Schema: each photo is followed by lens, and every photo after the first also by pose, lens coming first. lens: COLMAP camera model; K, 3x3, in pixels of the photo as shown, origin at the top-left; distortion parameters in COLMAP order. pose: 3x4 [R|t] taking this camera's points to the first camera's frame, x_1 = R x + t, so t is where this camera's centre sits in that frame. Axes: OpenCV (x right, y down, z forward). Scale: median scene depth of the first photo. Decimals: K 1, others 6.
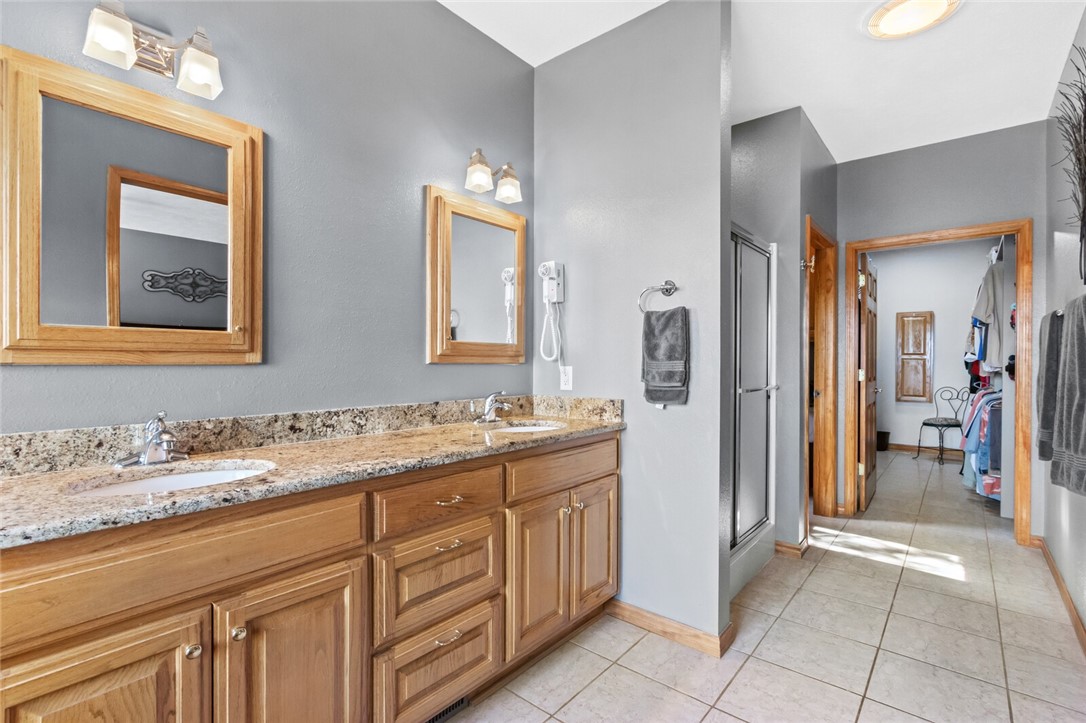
lens RADIAL K [[512.8, 0, 543.0], [0, 512.8, 361.5], [0, 0, 1]] dist [-0.000861, -0.000178]
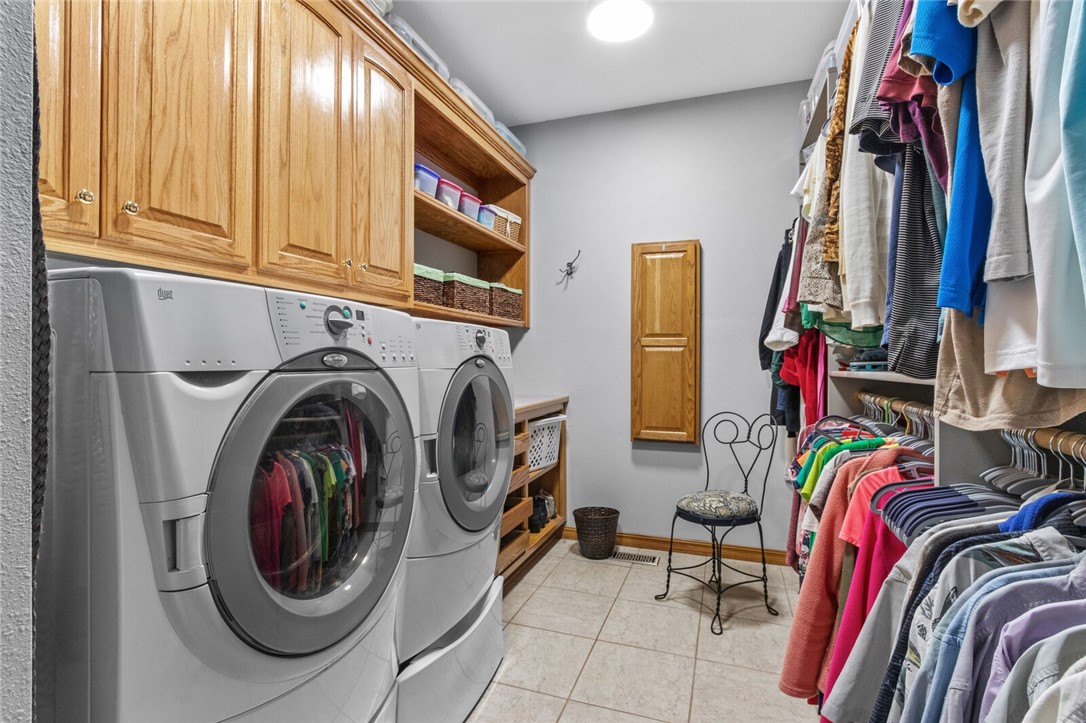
lens RADIAL K [[512.8, 0, 543.0], [0, 512.8, 361.5], [0, 0, 1]] dist [-0.000861, -0.000178]
pose [[0.937400, 0.002659, 0.348244, 0.475072], [-0.004030, 0.999987, 0.003214, 0.007588], [-0.348231, -0.004416, 0.937398, 0.624633]]
